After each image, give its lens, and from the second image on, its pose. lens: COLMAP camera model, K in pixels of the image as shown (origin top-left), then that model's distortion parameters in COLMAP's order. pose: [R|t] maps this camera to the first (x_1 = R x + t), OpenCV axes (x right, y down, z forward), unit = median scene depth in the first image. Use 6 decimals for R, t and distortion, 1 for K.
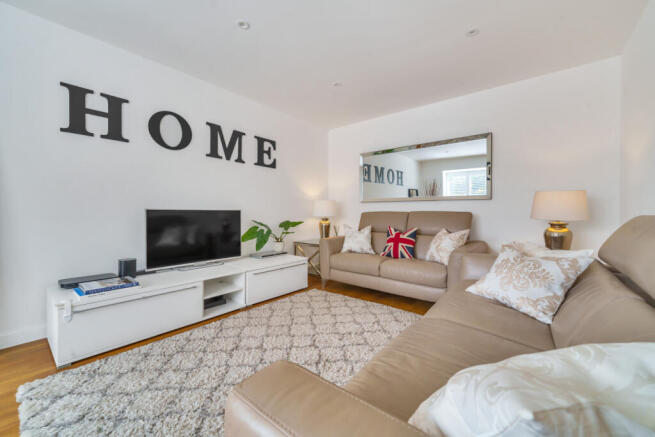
lens RADIAL K [[272.1, 0, 326.7], [0, 272.1, 216.3], [0, 0, 1]] dist [-0.002384, -0.000291]
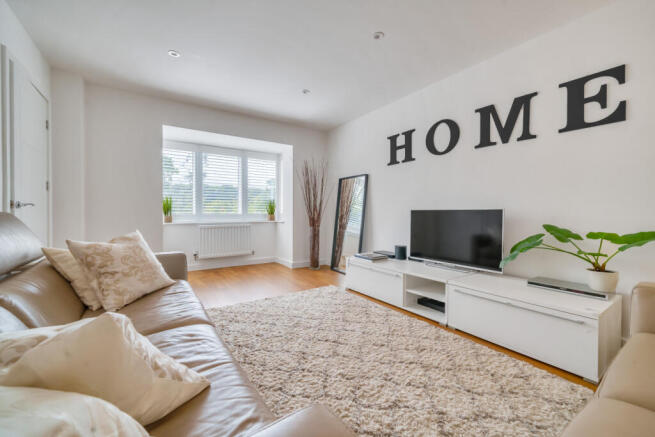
lens RADIAL K [[272.1, 0, 326.6], [0, 272.1, 215.9], [0, 0, 1]] dist [-0.002384, -0.000291]
pose [[-0.328217, 0.019553, -0.944400, 0.621629], [-0.003254, 0.999756, 0.021830, -0.023047], [0.944597, 0.010238, -0.328073, 0.935848]]
